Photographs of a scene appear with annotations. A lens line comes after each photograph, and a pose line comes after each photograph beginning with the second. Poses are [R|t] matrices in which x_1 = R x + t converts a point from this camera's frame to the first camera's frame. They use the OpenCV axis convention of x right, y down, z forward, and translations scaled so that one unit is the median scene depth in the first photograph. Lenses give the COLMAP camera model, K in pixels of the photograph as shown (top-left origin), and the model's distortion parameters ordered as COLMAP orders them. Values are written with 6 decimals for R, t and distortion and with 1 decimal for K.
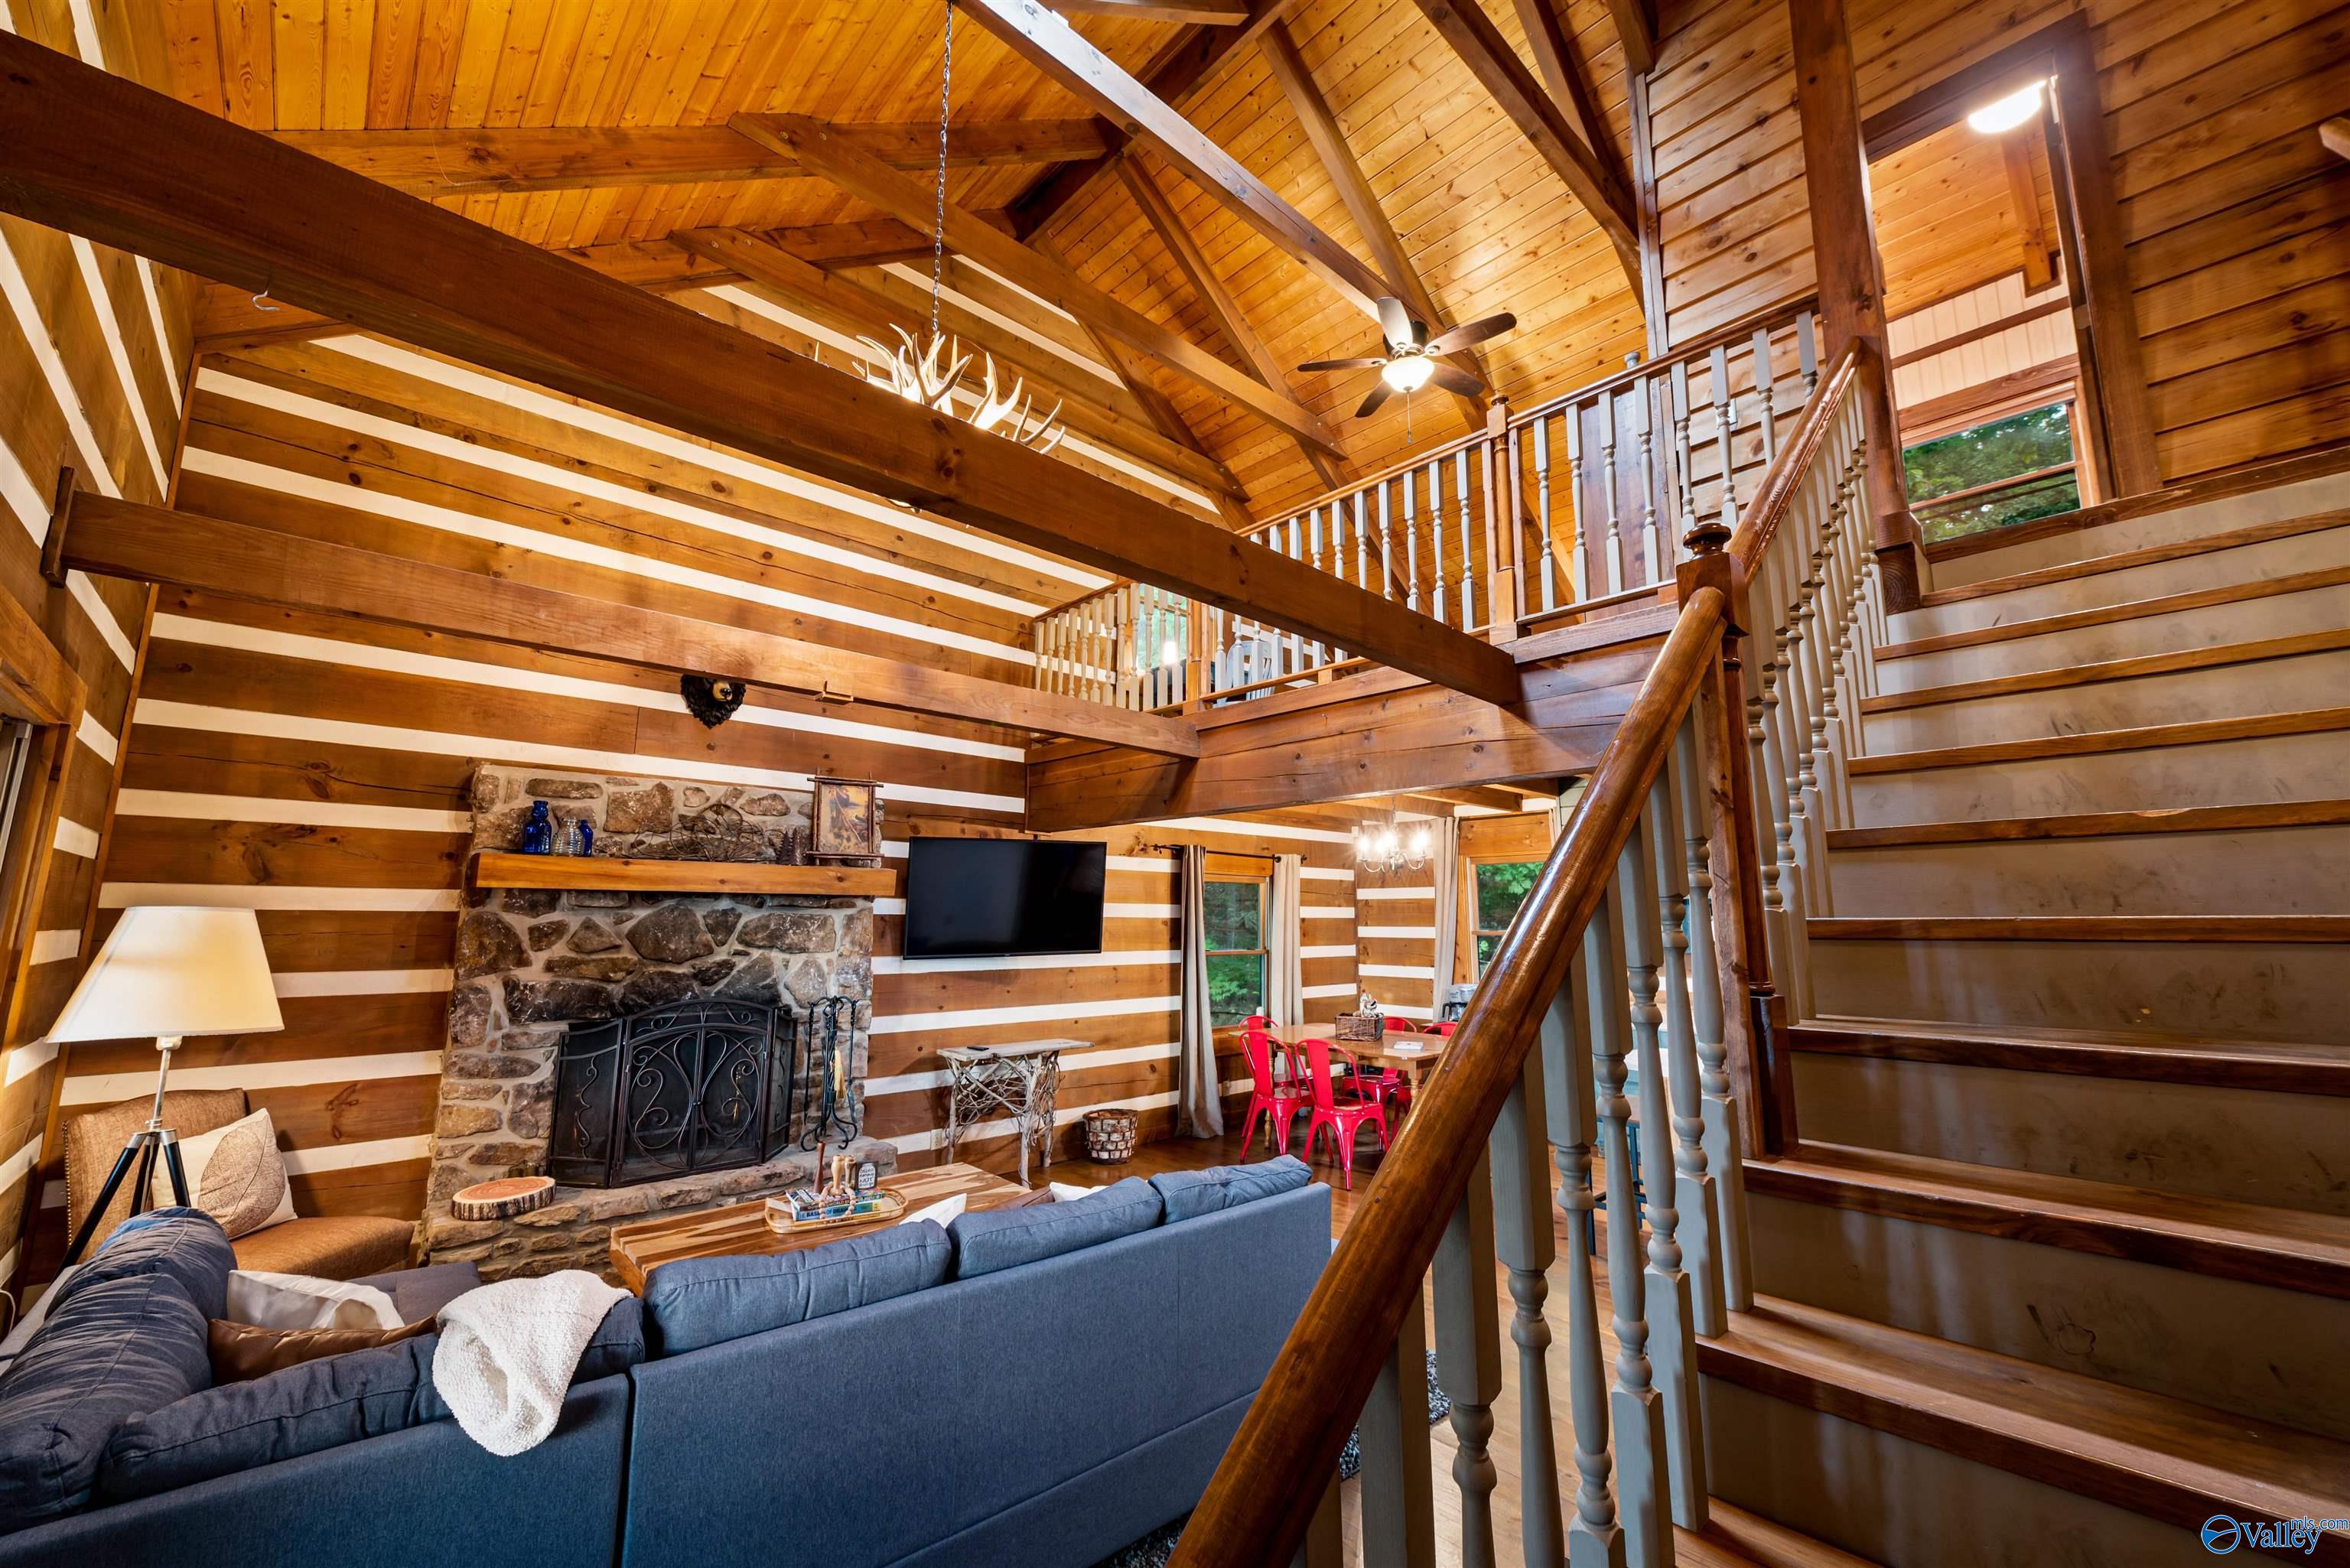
lens RADIAL K [[917.8, 0, 1181.9], [0, 917.8, 788.2], [0, 0, 1]] dist [0.006075, -0.002783]
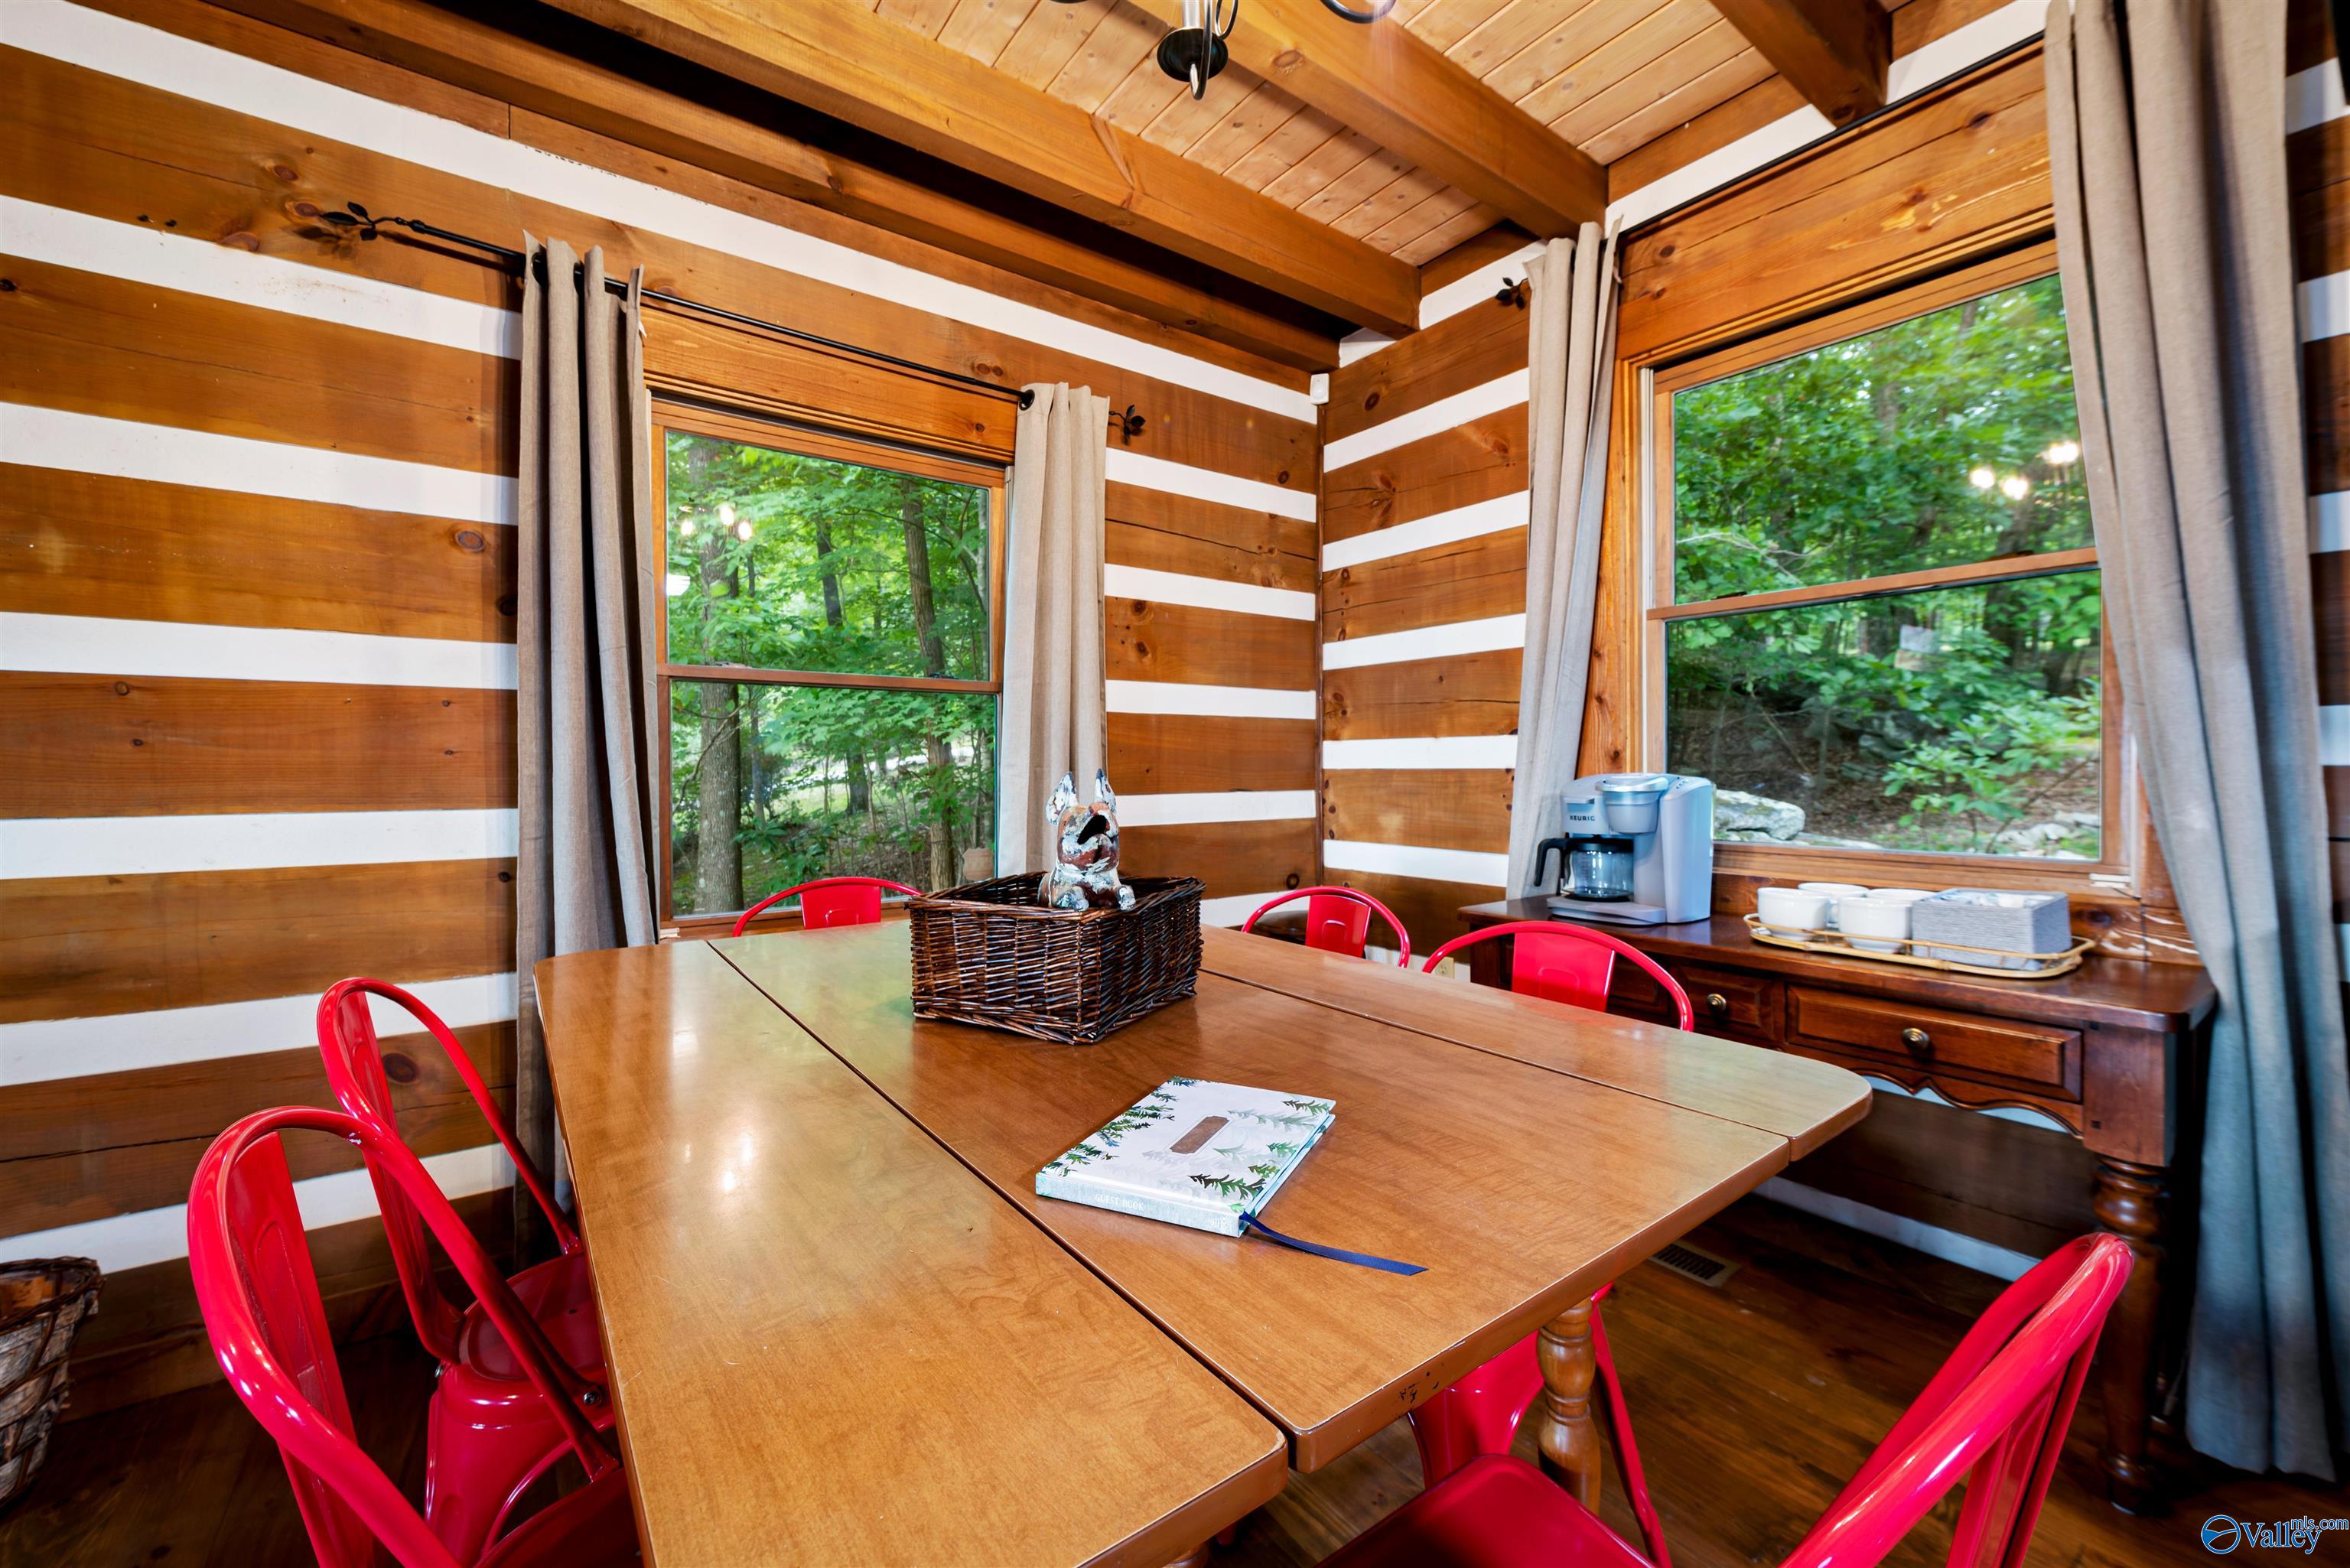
lens RADIAL K [[917.8, 0, 1197.0], [0, 917.8, 774.9], [0, 0, 1]] dist [0.006075, -0.002783]
pose [[0.994736, -0.002743, -0.102437, 0.313292], [0.018410, 0.988160, 0.152317, 0.255217], [0.100806, -0.153401, 0.983009, 1.072914]]
